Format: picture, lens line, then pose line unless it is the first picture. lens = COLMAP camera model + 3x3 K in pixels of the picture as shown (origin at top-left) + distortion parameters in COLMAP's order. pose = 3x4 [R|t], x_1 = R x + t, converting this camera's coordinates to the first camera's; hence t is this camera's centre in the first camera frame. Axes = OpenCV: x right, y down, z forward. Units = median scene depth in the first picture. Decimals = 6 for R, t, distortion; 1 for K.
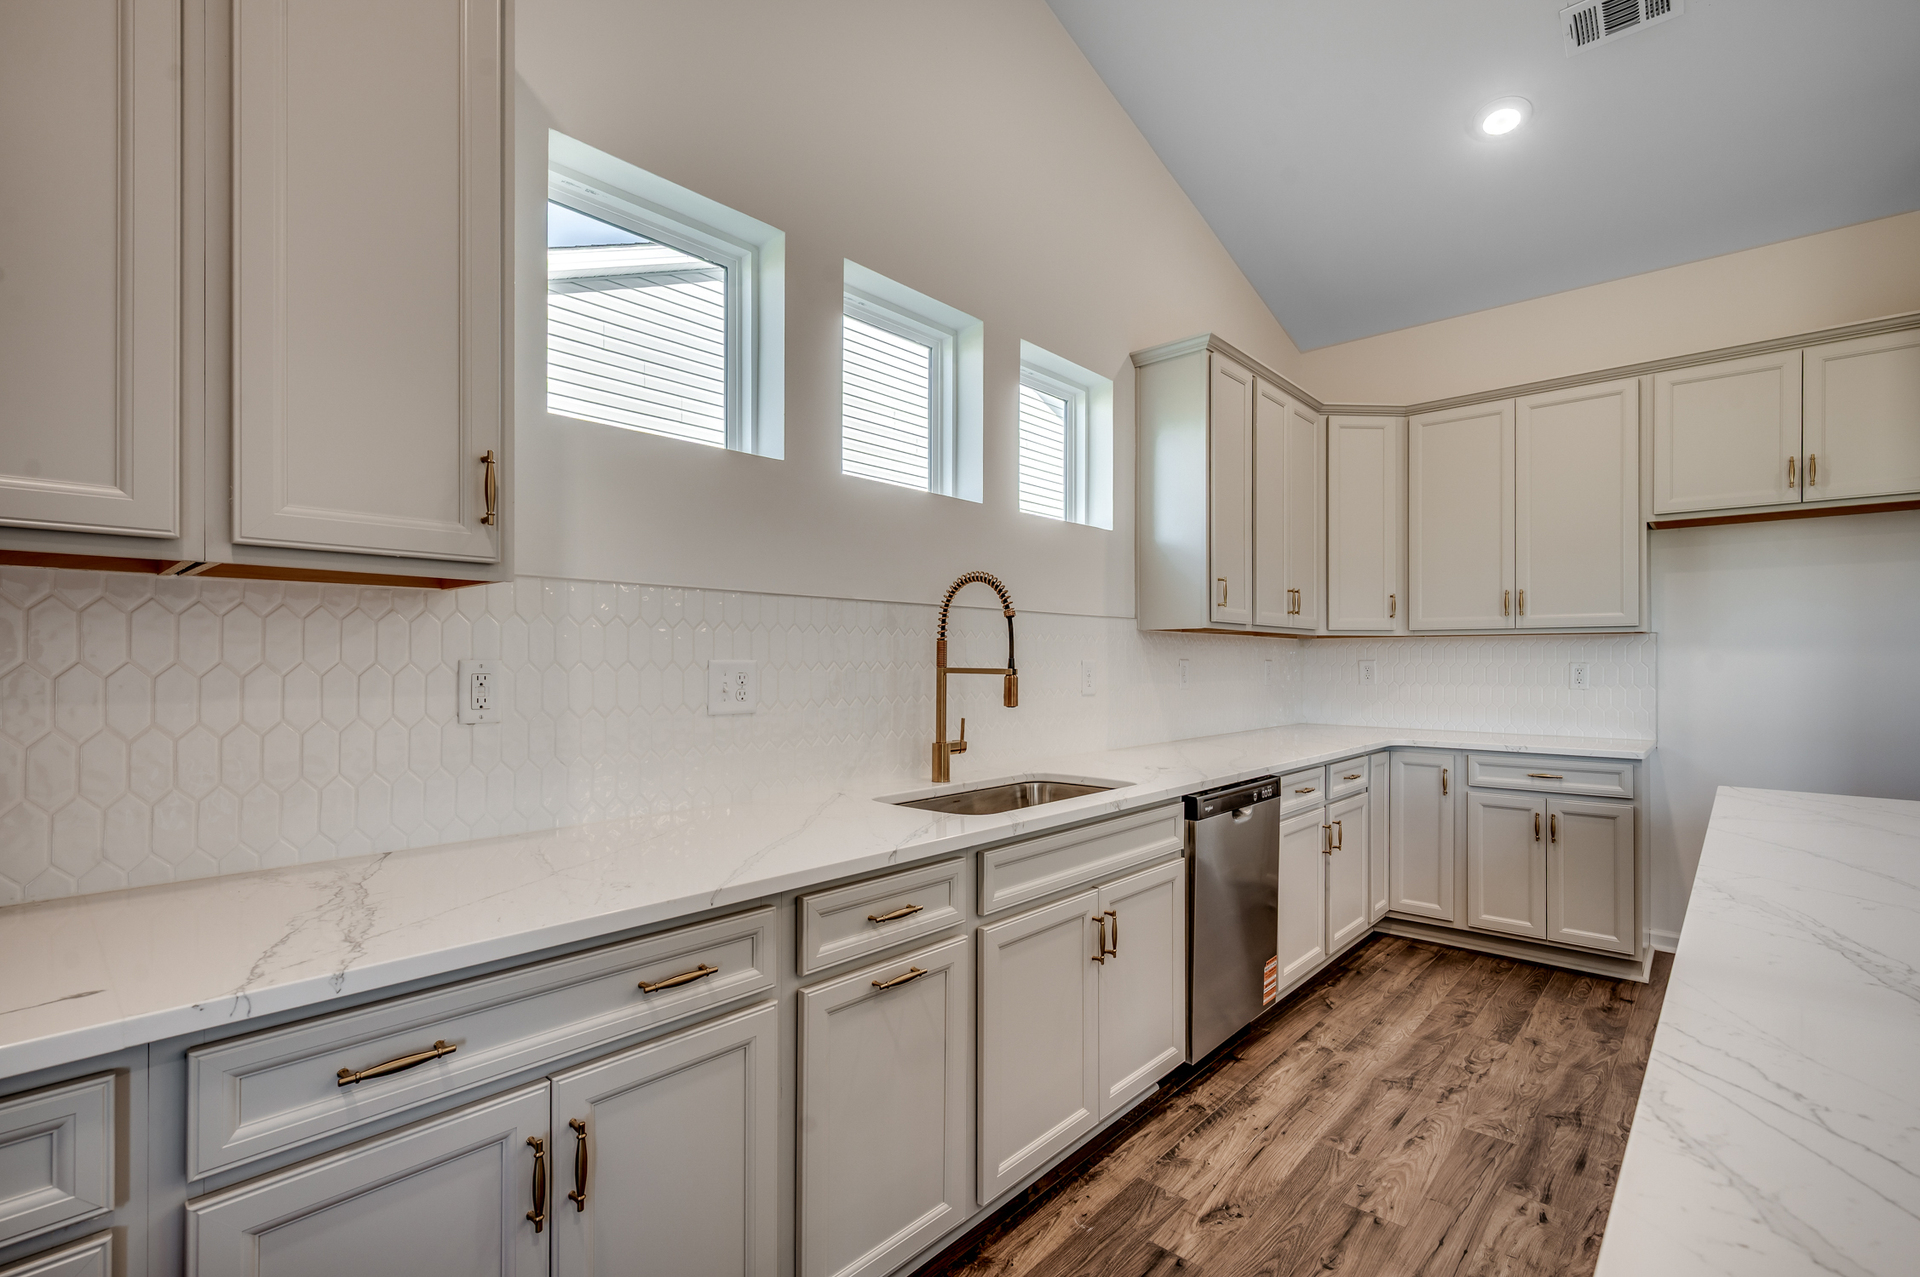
lens RADIAL K [[853.2, 0, 978.7], [0, 853.2, 658.0], [0, 0, 1]] dist [0.000506, -0.001153]
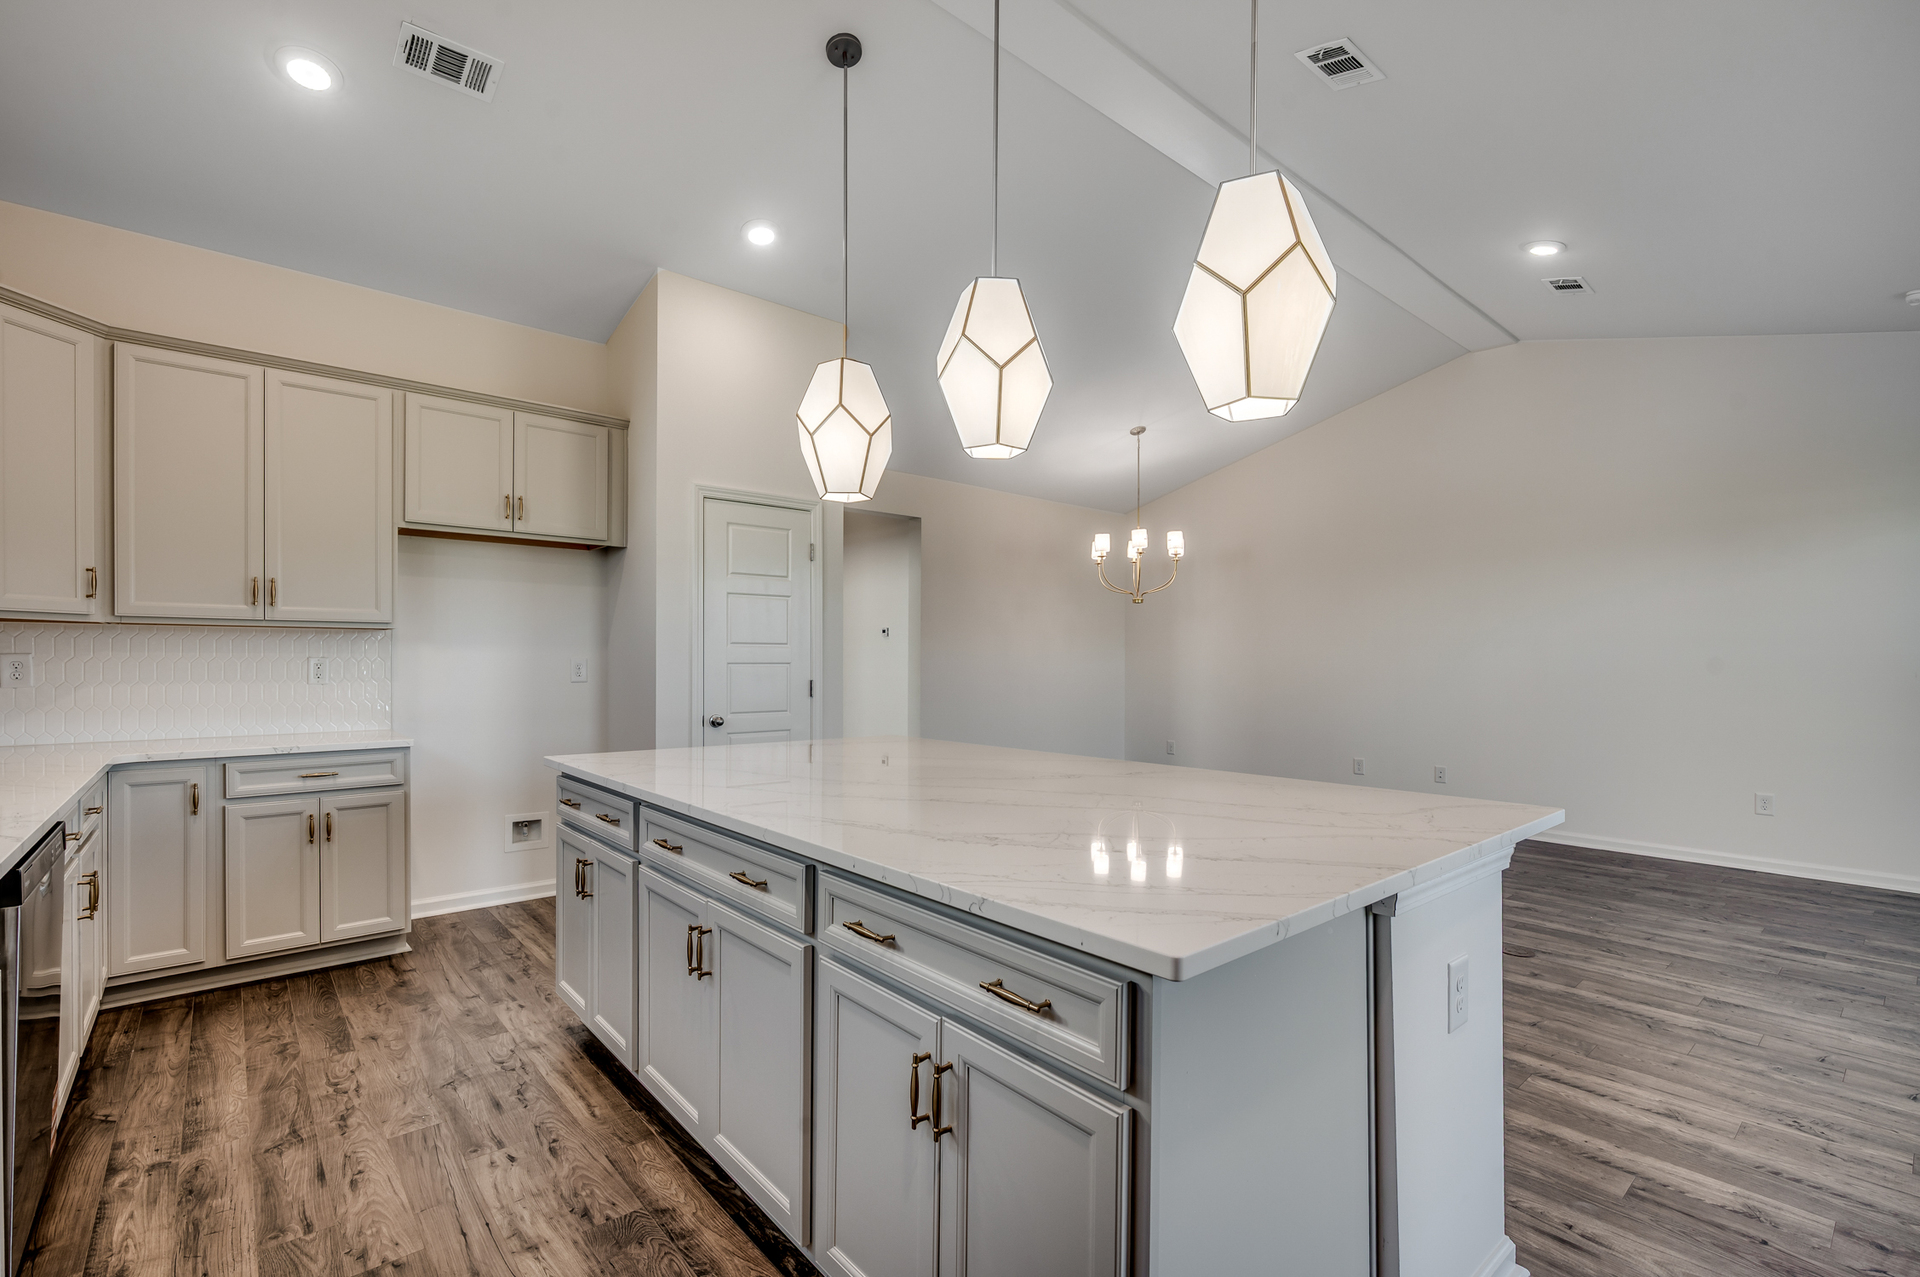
lens RADIAL K [[853.2, 0, 962.6], [0, 853.2, 665.0], [0, 0, 1]] dist [0.000506, -0.001153]
pose [[0.141002, -0.008820, 0.989970, -0.217038], [-0.007928, 0.999918, 0.010038, -0.001878], [-0.989978, -0.009264, 0.140920, 0.164668]]
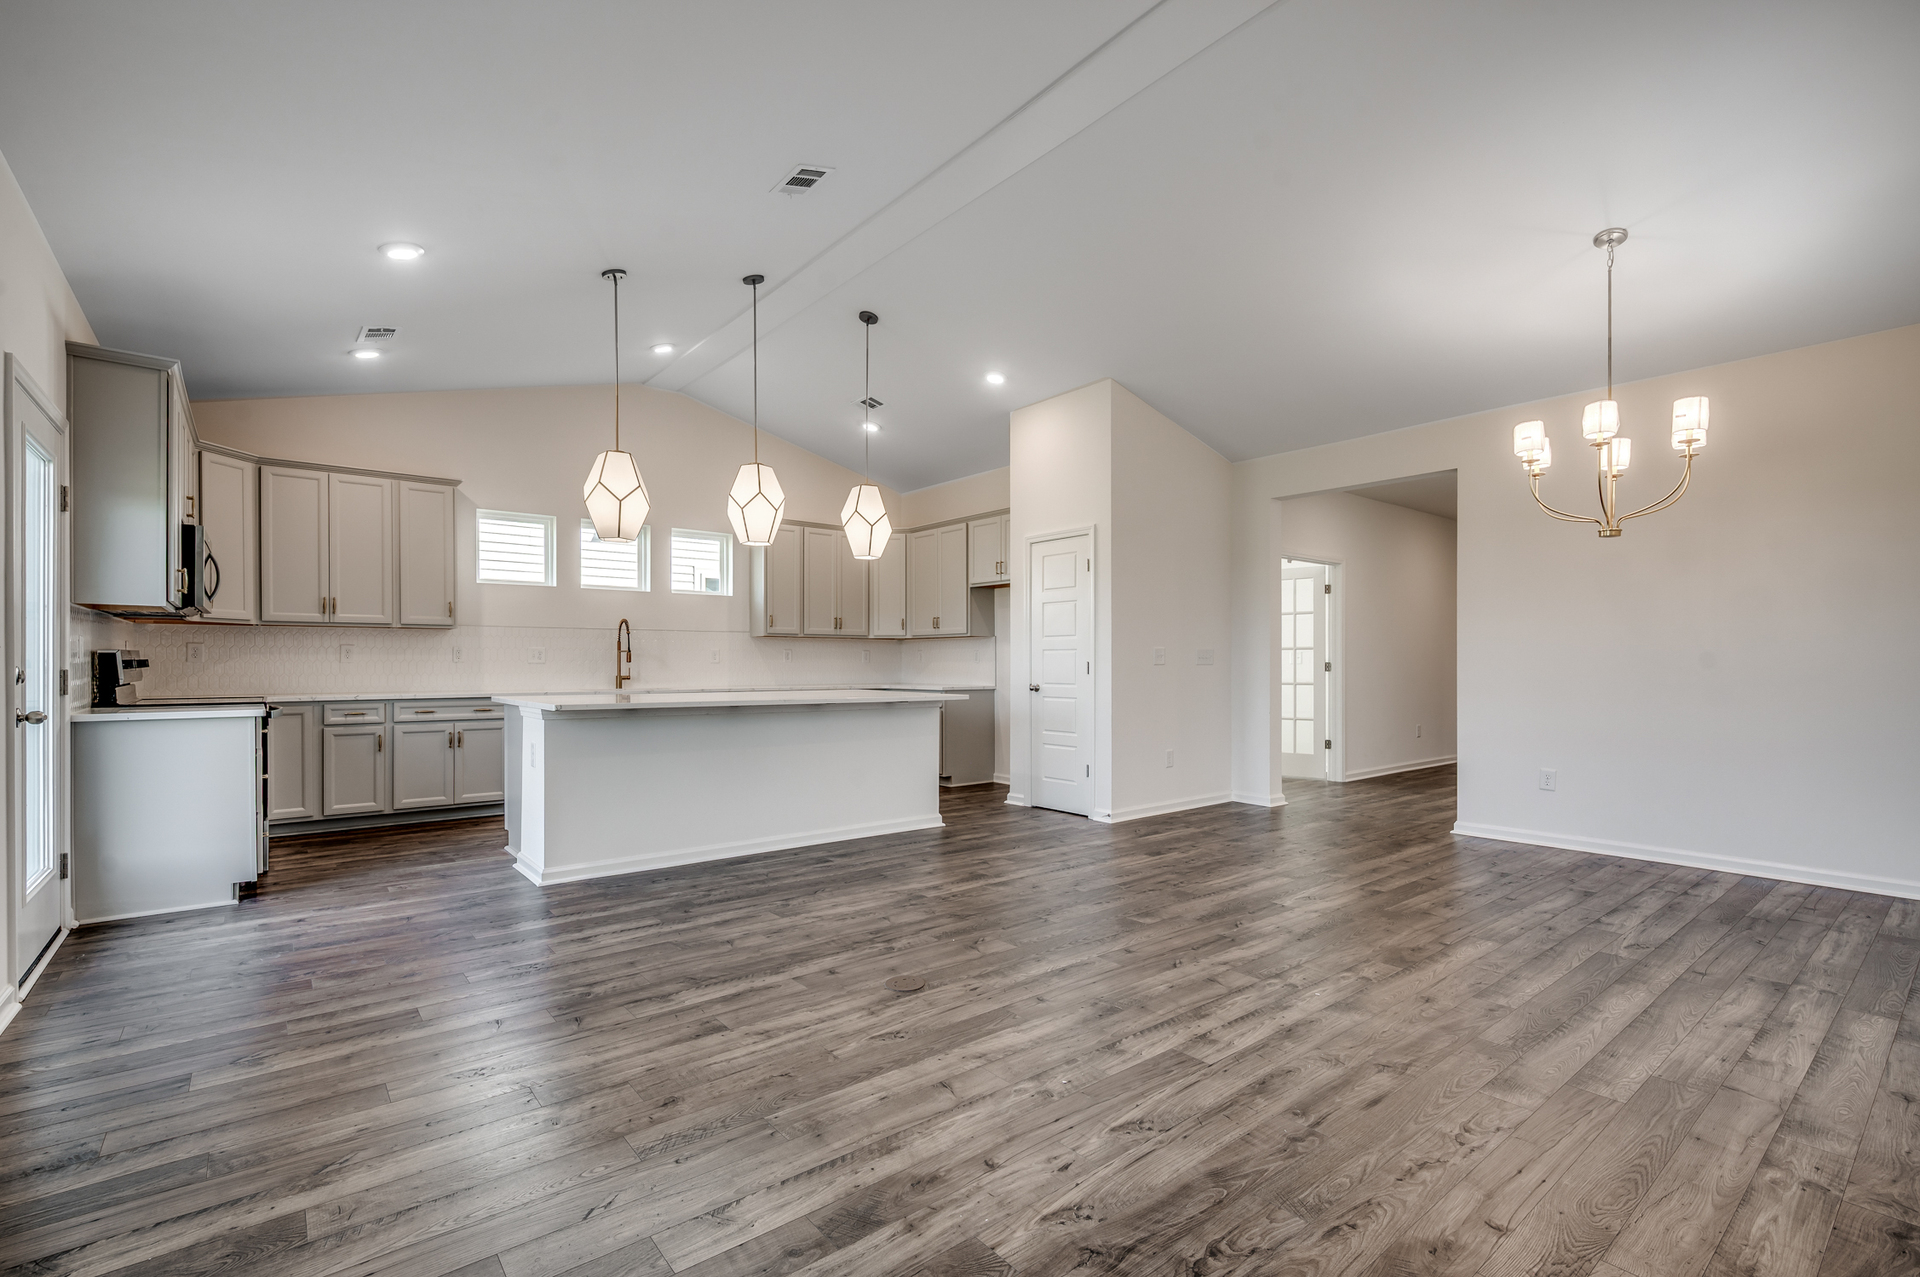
lens RADIAL K [[853.2, 0, 970.4], [0, 853.2, 667.0], [0, 0, 1]] dist [0.000506, -0.001153]
pose [[0.986982, -0.000317, -0.160831, 1.343134], [0.001358, 0.999979, 0.006362, 0.041894], [0.160826, -0.006497, 0.986961, -1.419937]]
